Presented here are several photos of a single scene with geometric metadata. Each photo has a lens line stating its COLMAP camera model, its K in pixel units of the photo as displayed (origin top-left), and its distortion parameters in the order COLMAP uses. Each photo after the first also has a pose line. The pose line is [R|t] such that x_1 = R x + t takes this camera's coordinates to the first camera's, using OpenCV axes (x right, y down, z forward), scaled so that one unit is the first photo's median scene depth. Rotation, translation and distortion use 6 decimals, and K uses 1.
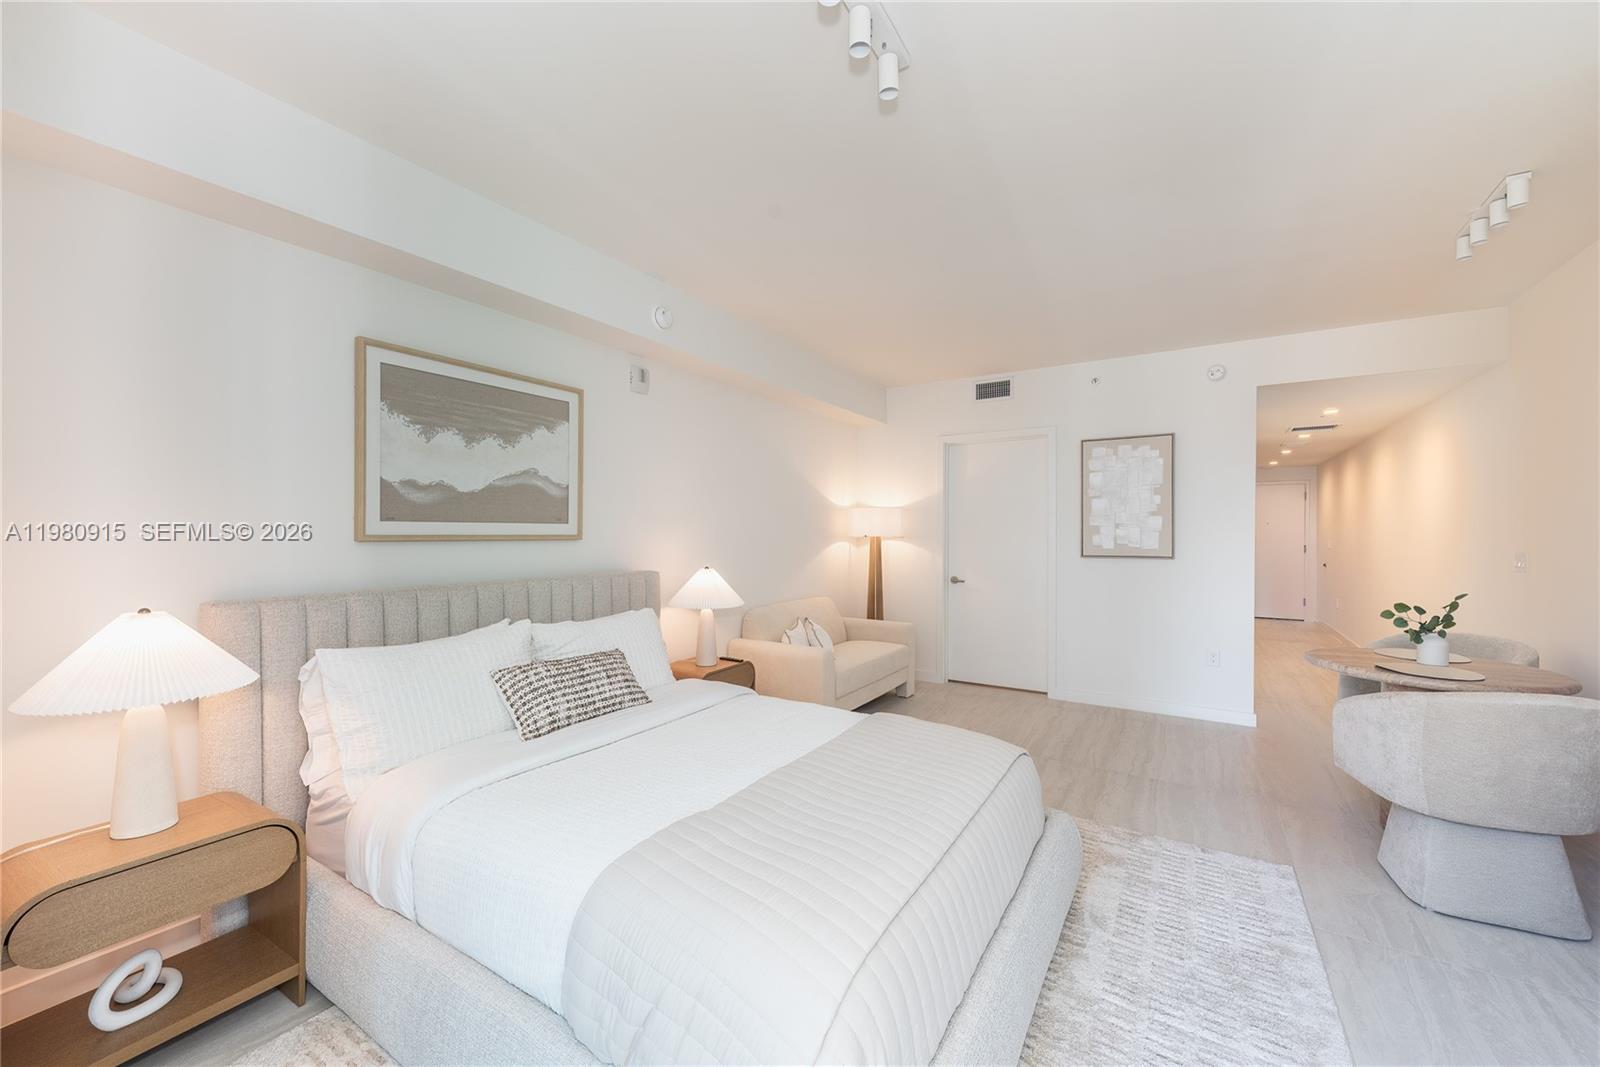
lens RADIAL K [[627.6, 0, 792.5], [0, 627.6, 534.9], [0, 0, 1]] dist [0.013756, -0.003276]
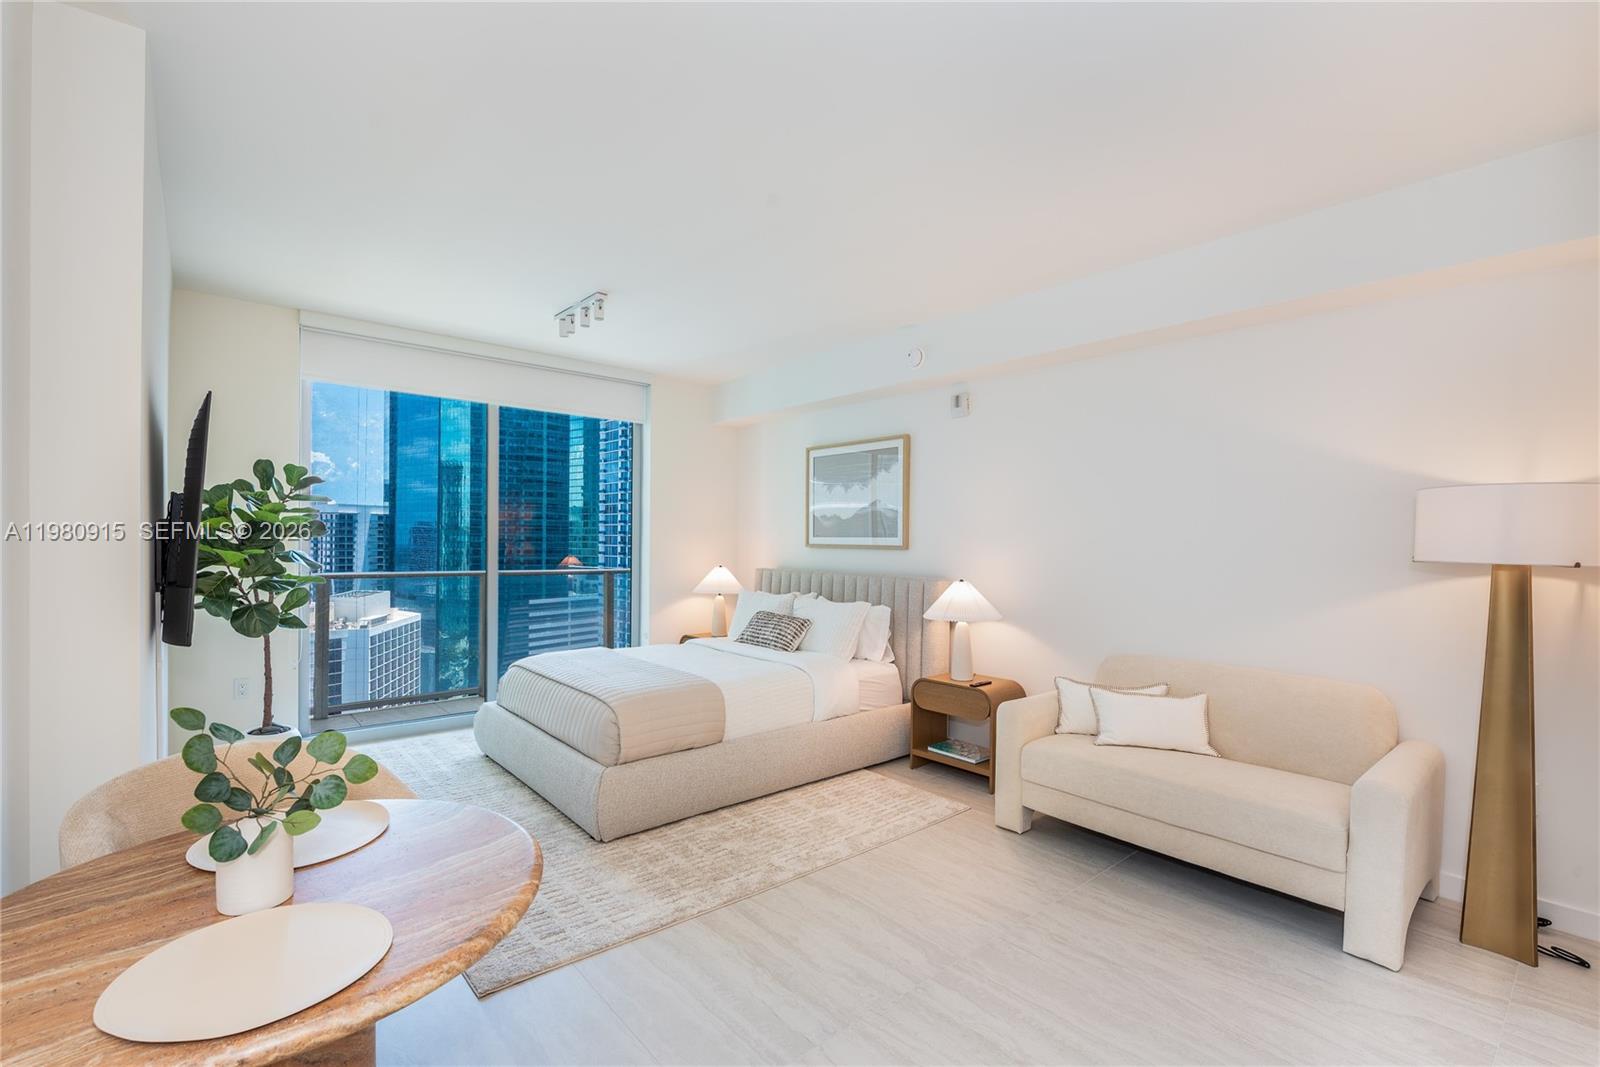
lens RADIAL K [[704.0, 0, 798.4], [0, 704.0, 547.3], [0, 0, 1]] dist [0.000384, -0.001032]
pose [[-0.290730, 0.001338, -0.956804, 1.037381], [-0.018728, 0.999799, 0.007089, -0.003079], [0.956622, 0.019980, -0.290646, 1.122509]]
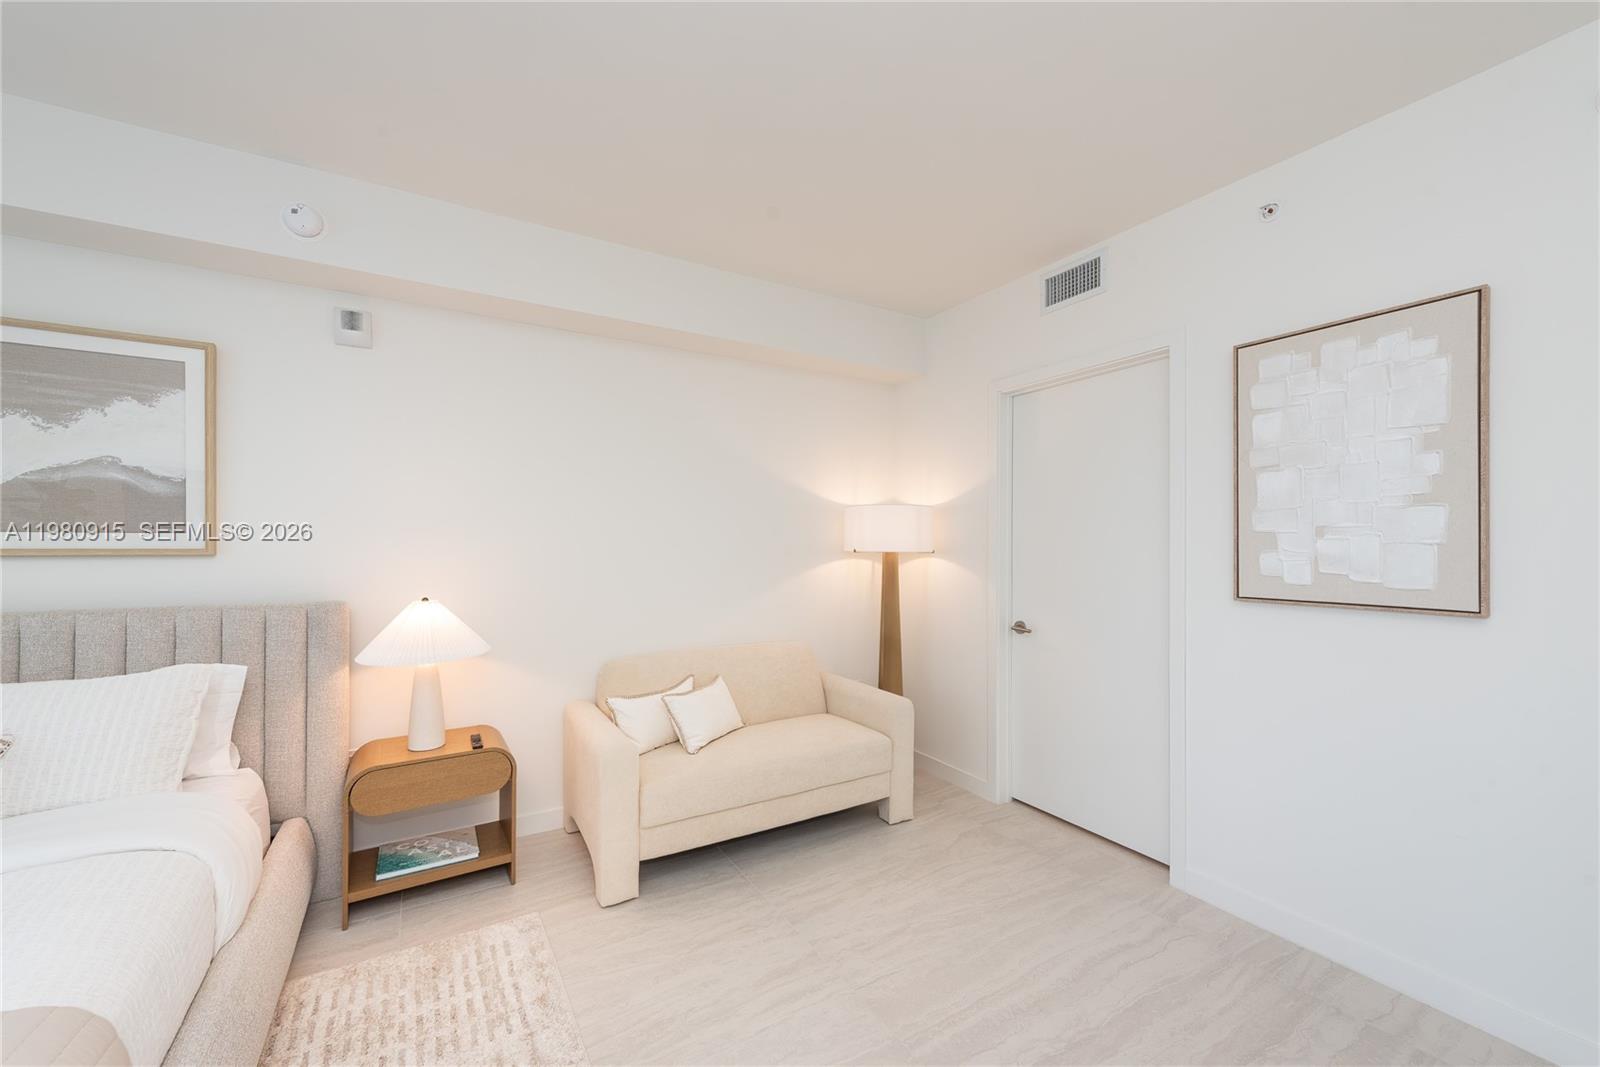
lens RADIAL K [[627.6, 0, 794.6], [0, 627.6, 544.7], [0, 0, 1]] dist [0.013756, -0.003276]
pose [[0.891456, 0.001526, -0.453104, 0.528935], [-0.002801, 0.999994, -0.002144, -0.004865], [0.453098, 0.003181, 0.891455, 0.612156]]
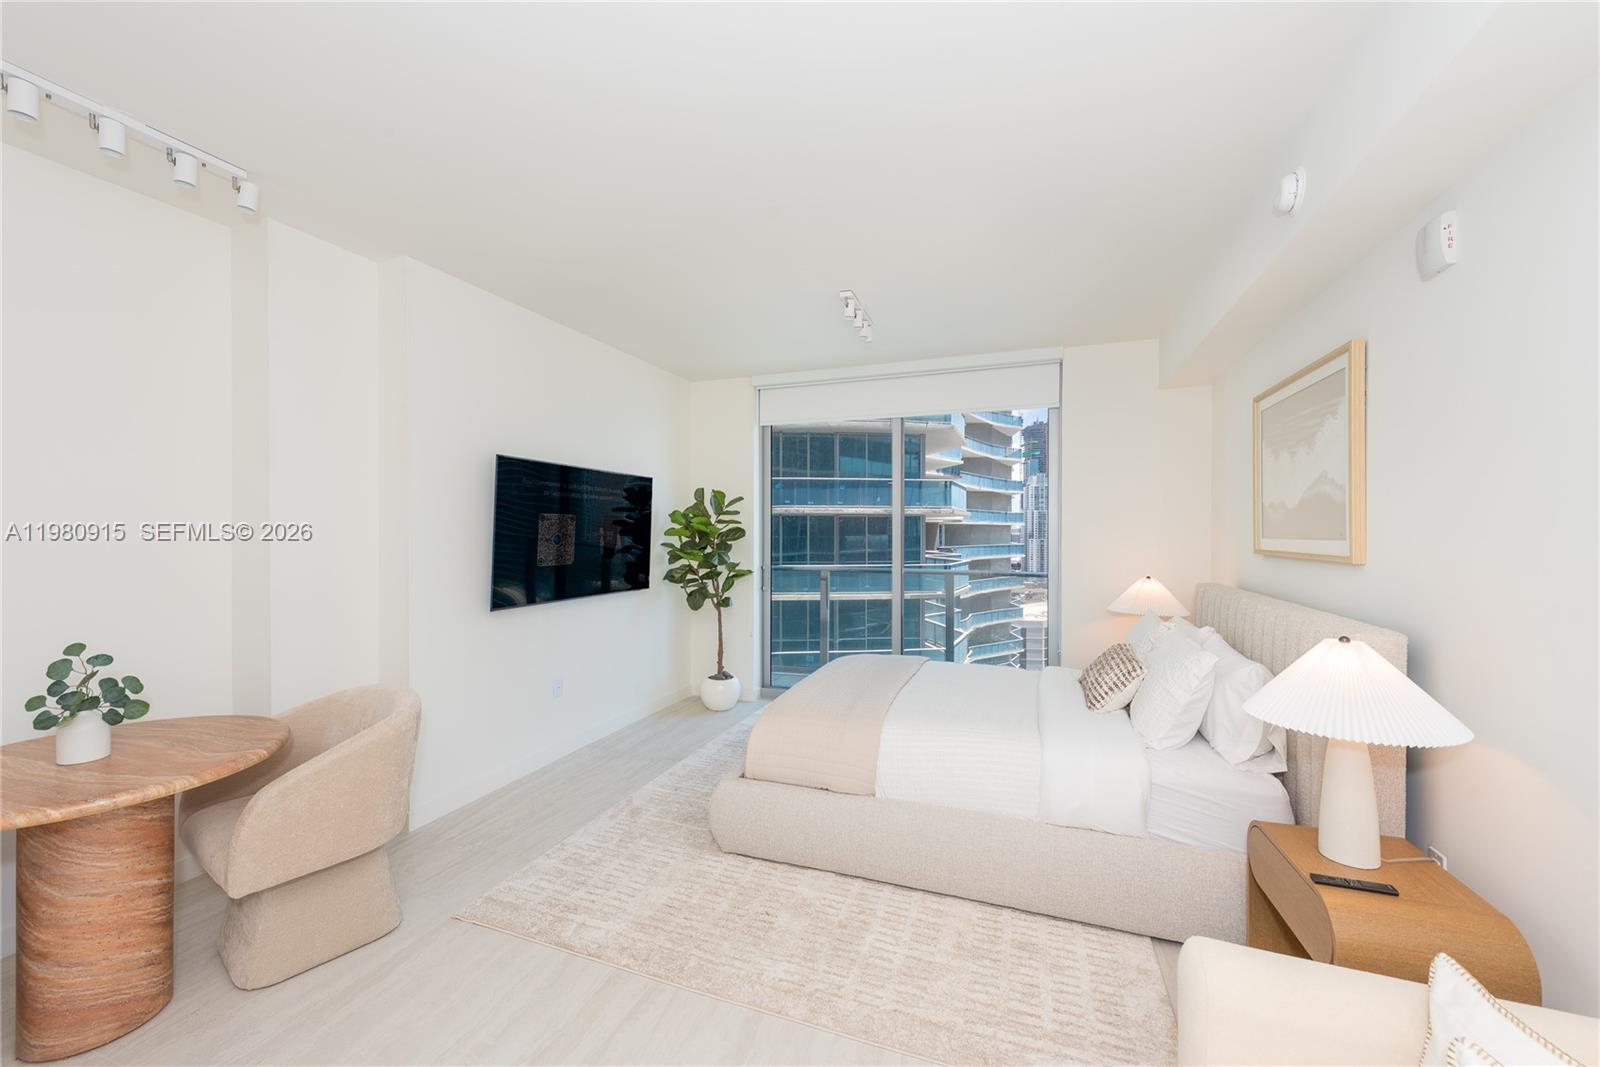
lens RADIAL K [[627.6, 0, 801.3], [0, 627.6, 534.5], [0, 0, 1]] dist [0.013756, -0.003276]
pose [[-0.976587, -0.004435, -0.215079, 0.352577], [-0.006615, 0.999934, 0.009418, -0.024736], [0.215023, 0.010620, -0.976551, 1.417583]]
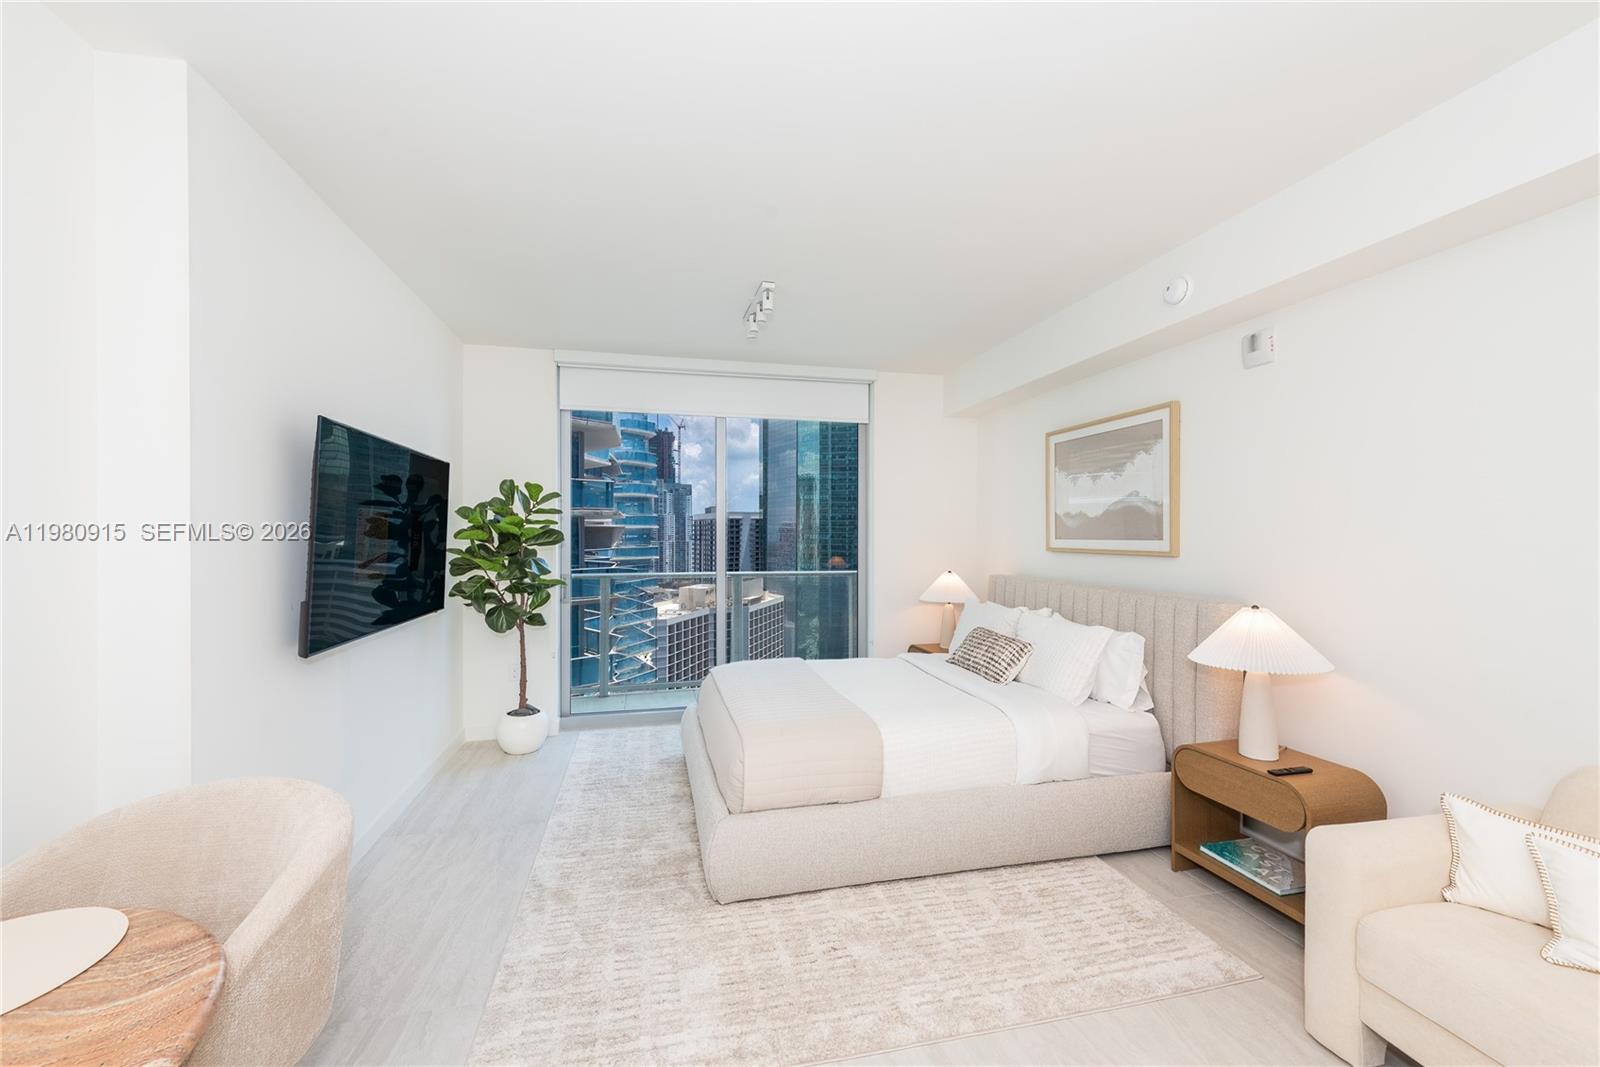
lens RADIAL K [[627.6, 0, 793.9], [0, 627.6, 537.8], [0, 0, 1]] dist [0.013756, -0.003276]
pose [[-0.699594, -0.001860, -0.714538, 0.701432], [-0.008454, 0.999948, 0.005674, -0.020740], [0.714490, 0.010011, -0.699574, 1.166553]]
